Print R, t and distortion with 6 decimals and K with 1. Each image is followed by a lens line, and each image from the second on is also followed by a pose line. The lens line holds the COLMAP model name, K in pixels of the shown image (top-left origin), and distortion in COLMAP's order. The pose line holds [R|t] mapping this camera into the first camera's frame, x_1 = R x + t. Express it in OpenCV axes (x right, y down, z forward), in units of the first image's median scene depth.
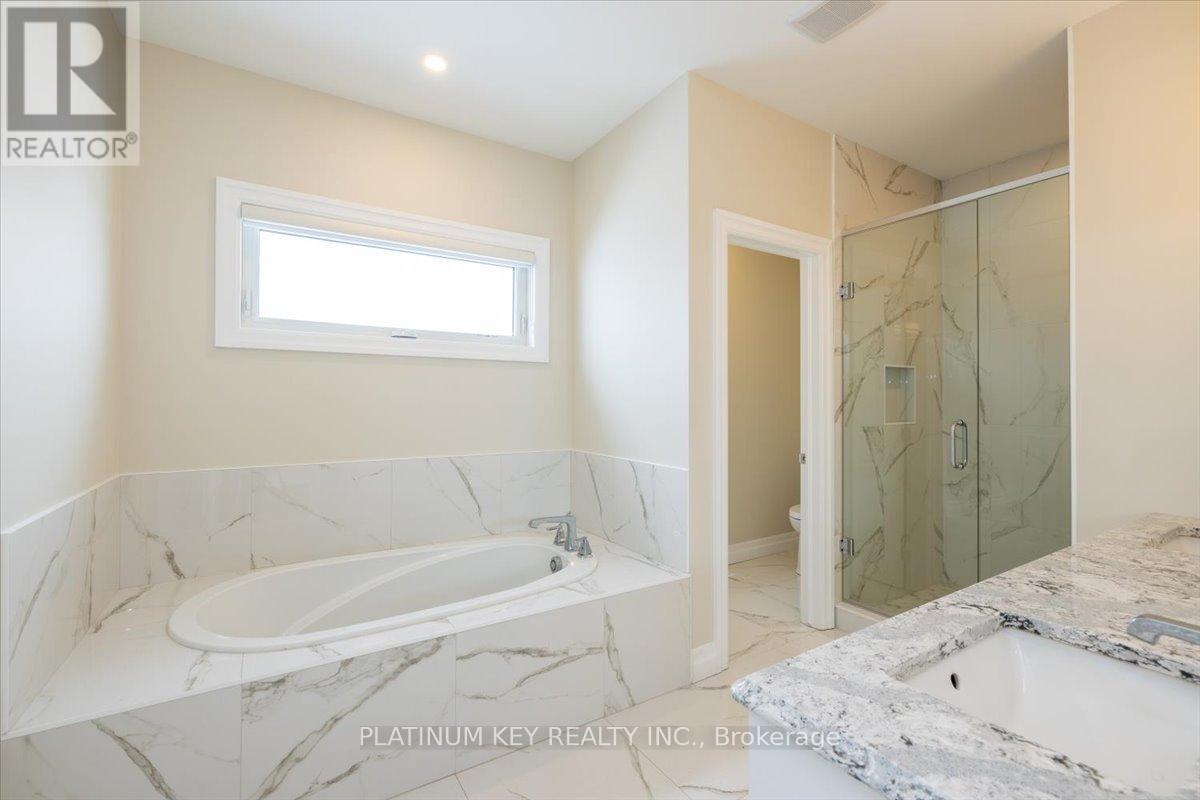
lens RADIAL K [[520.0, 0, 597.4], [0, 520.0, 396.1], [0, 0, 1]] dist [0.003474, 0.000490]
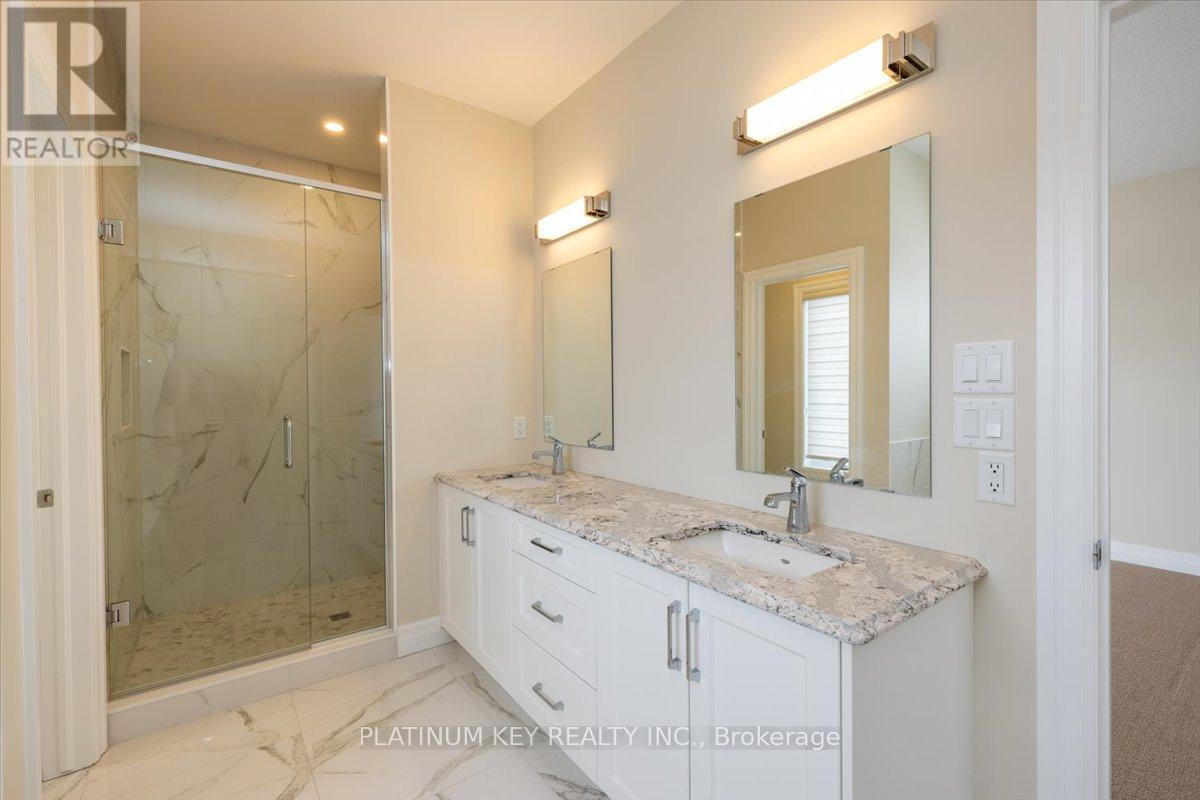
lens RADIAL K [[520.0, 0, 597.4], [0, 520.0, 396.1], [0, 0, 1]] dist [0.003474, 0.000490]
pose [[-0.064383, -0.013255, 0.997837, -0.674245], [0.001895, 0.999908, 0.013405, -0.000862], [-0.997923, 0.002754, -0.064352, 1.294852]]
